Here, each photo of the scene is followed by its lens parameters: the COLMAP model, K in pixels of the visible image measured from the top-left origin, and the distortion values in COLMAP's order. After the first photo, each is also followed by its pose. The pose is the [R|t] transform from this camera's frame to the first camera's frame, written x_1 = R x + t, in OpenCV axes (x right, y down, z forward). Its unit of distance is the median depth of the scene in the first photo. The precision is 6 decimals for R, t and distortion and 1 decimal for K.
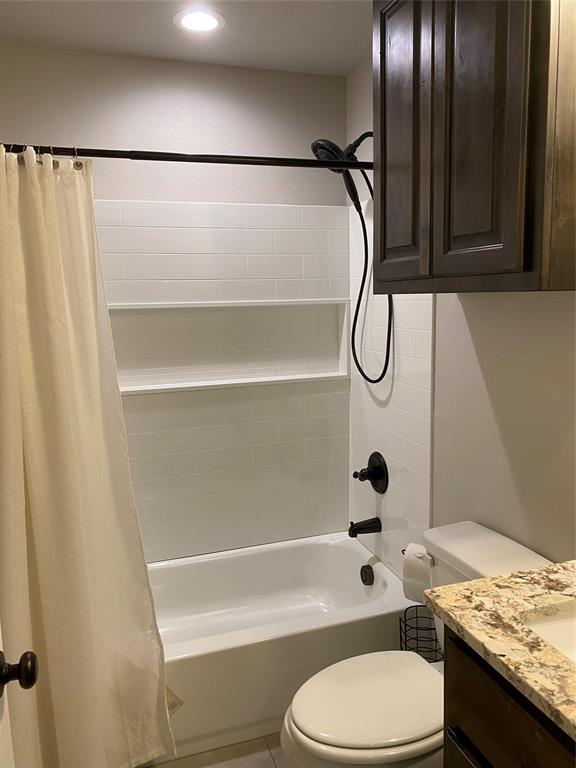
lens RADIAL K [[587.1, 0, 290.2], [0, 587.1, 380.4], [0, 0, 1]] dist [0.053264, -0.047917]
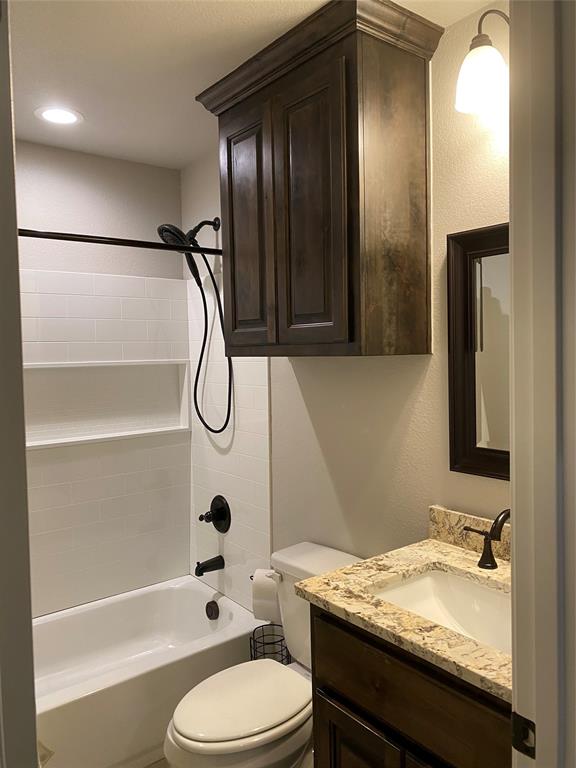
lens RADIAL K [[587.1, 0, 287.6], [0, 587.1, 387.8], [0, 0, 1]] dist [0.053264, -0.047917]
pose [[0.943835, -0.018308, 0.329909, -0.120326], [0.046854, 0.995790, -0.078783, 0.015234], [-0.327077, 0.089816, 0.940720, -0.147851]]
